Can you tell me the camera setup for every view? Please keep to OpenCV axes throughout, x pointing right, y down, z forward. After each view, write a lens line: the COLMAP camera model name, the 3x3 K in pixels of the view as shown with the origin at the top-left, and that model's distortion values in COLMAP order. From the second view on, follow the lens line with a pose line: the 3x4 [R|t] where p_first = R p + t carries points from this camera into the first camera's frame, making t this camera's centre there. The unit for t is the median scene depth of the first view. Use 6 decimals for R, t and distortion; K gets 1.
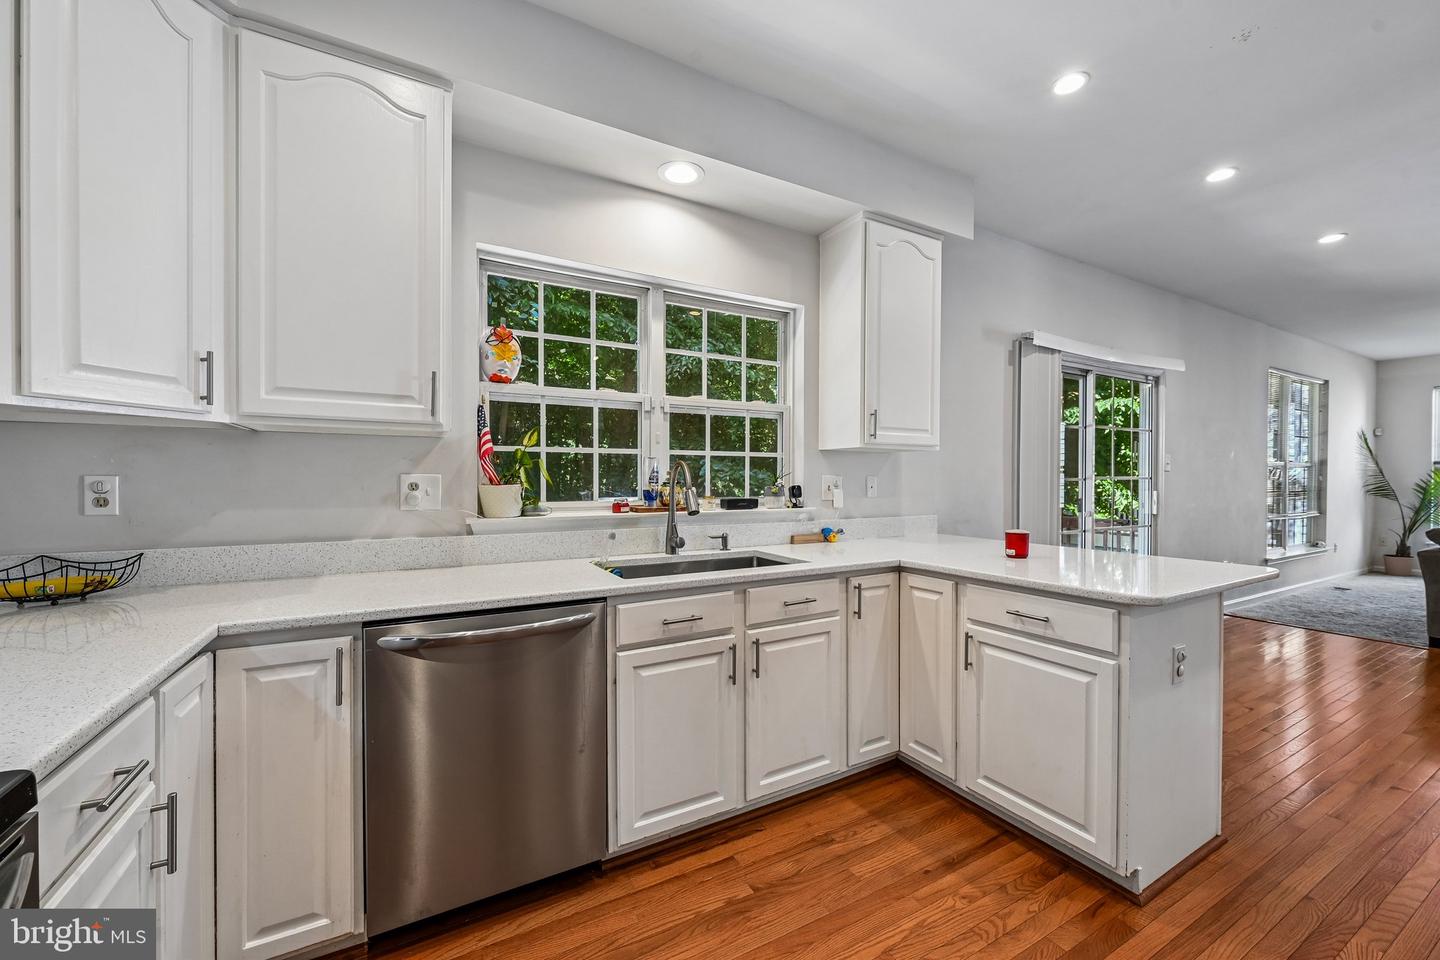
lens RADIAL K [[568.1, 0, 727.3], [0, 568.1, 483.2], [0, 0, 1]] dist [-0.002427, 0.000171]
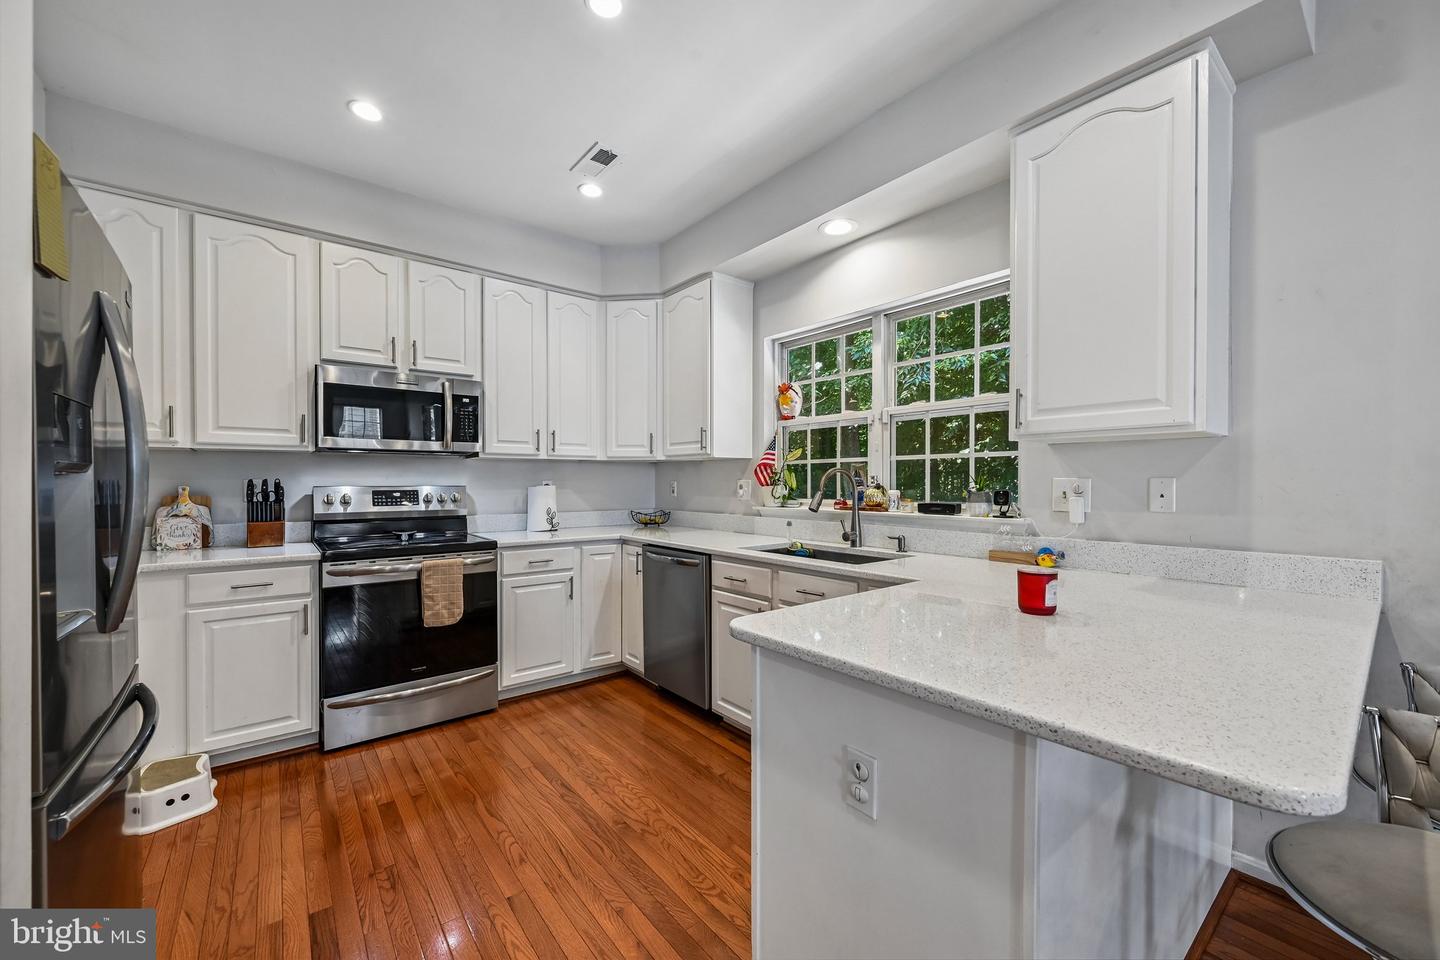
lens RADIAL K [[568.1, 0, 727.9], [0, 568.1, 484.0], [0, 0, 1]] dist [-0.002427, 0.000171]
pose [[0.158961, 0.002698, -0.987281, 0.940575], [-0.005270, 0.999984, 0.001884, -0.005158], [0.987271, 0.004903, 0.158972, 0.515639]]
